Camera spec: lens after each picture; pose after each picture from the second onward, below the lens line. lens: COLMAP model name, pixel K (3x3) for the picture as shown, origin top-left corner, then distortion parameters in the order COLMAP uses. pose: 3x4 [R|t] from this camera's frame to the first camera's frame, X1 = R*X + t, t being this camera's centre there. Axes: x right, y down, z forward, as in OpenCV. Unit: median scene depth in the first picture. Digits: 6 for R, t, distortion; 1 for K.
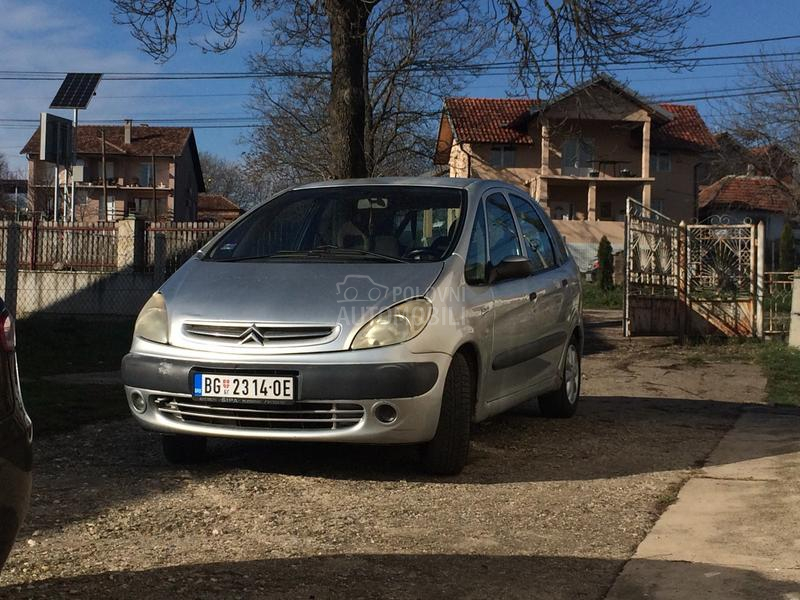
lens RADIAL K [[1309.9, 0, 400.0], [0, 1309.9, 300.0], [0, 0, 1]] dist [0.037382, 0.036034]
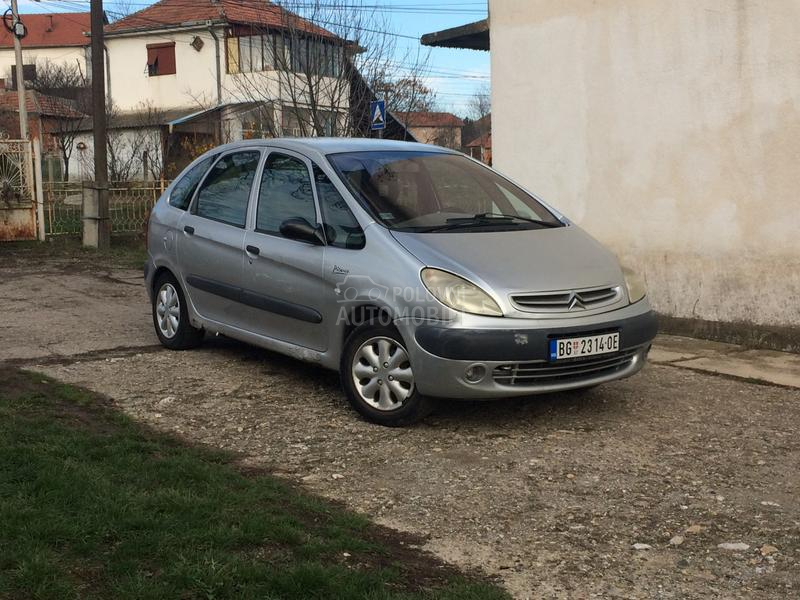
lens RADIAL K [[1132.9, 0, 400.0], [0, 1132.9, 300.0], [0, 0, 1]] dist [0.034953, 0.045030]
pose [[0.598088, -0.109910, 0.793858, -0.997392], [0.022502, 0.992464, 0.120454, -0.097688], [-0.801114, -0.054179, 0.596054, 0.525315]]
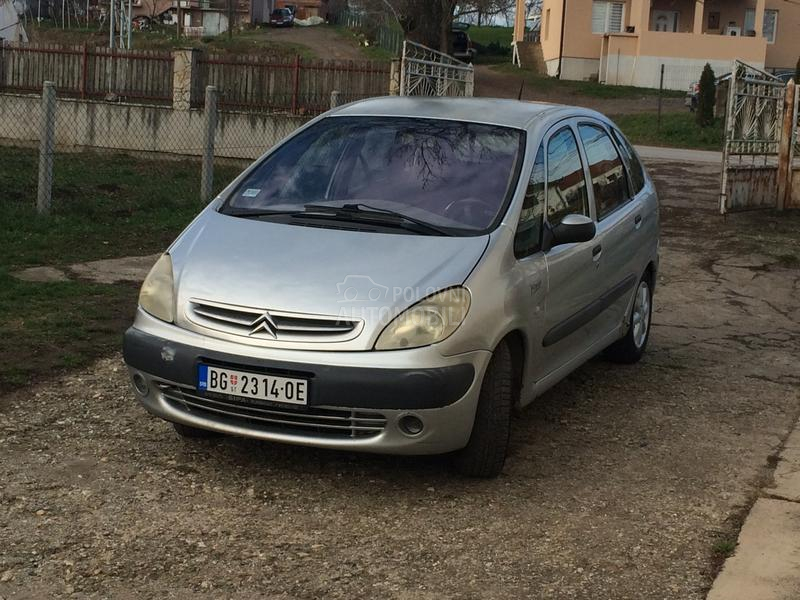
lens RADIAL K [[1373.2, 0, 383.8], [0, 1373.2, 301.0], [0, 0, 1]] dist [0.009644, 0.053236]
pose [[0.996531, 0.048060, -0.067941, 0.029102], [-0.037632, 0.988392, 0.147189, -0.128132], [0.074227, -0.144122, 0.986772, 0.095387]]
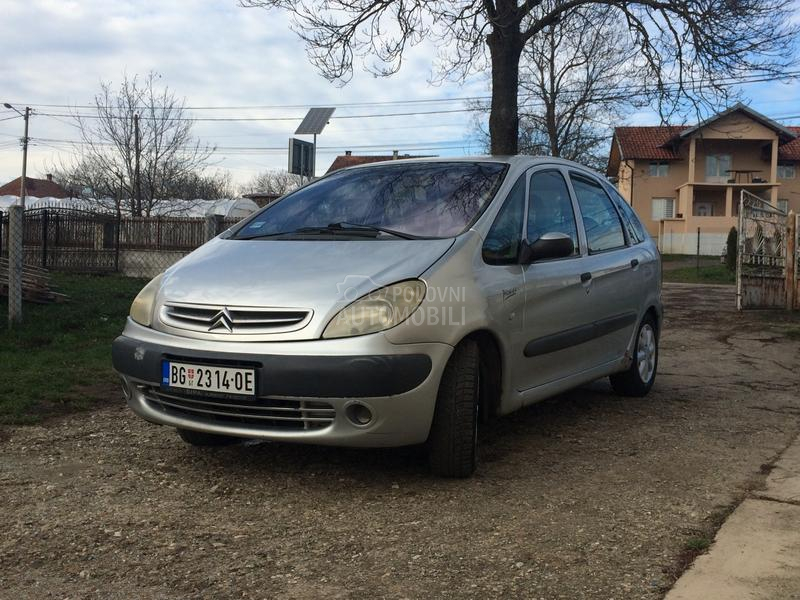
lens RADIAL K [[911.8, 0, 385.7], [0, 911.8, 303.4], [0, 0, 1]] dist [0.038804, 0.009384]
pose [[0.976717, 0.010569, -0.214272, 0.130112], [-0.004117, 0.999525, 0.030536, -0.004079], [0.214493, -0.028943, 0.976297, 0.412420]]
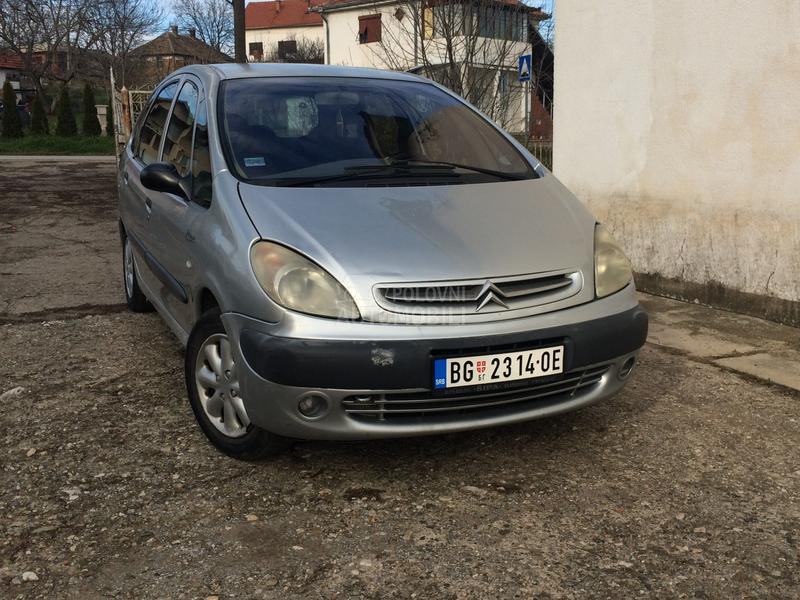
lens RADIAL K [[897.2, 0, 400.0], [0, 897.2, 300.0], [0, 0, 1]] dist [0.047091, 0.009931]
pose [[0.758107, -0.142492, 0.636372, -0.478215], [0.024078, 0.981287, 0.191038, -0.070001], [-0.651685, -0.129505, 0.747352, 0.647230]]
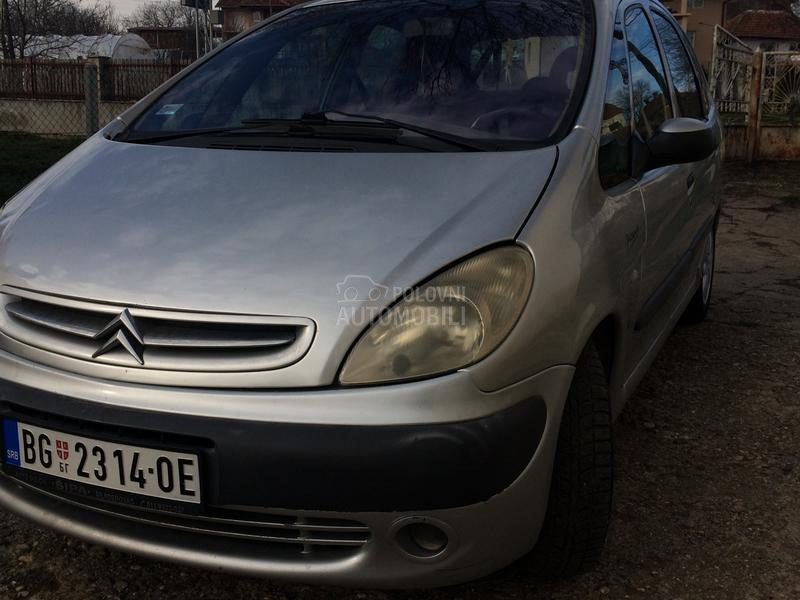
lens RADIAL K [[911.8, 0, 385.7], [0, 911.8, 303.4], [0, 0, 1]] dist [0.038804, 0.009384]
pose [[0.994076, 0.011172, -0.108107, 0.008233], [0.011109, 0.979046, 0.203336, -0.045264], [0.108114, -0.203332, 0.973123, 0.711891]]
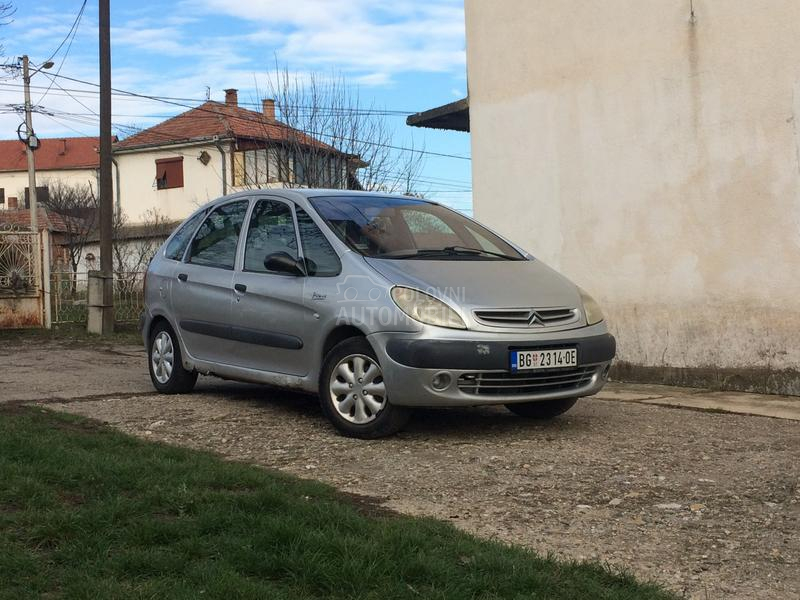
lens RADIAL K [[1132.9, 0, 400.0], [0, 1132.9, 300.0], [0, 0, 1]] dist [0.034953, 0.045030]
pose [[0.602756, -0.028403, 0.797420, -1.050896], [0.029899, 0.999468, 0.013000, -0.008464], [-0.797365, 0.016006, 0.603285, 0.447054]]
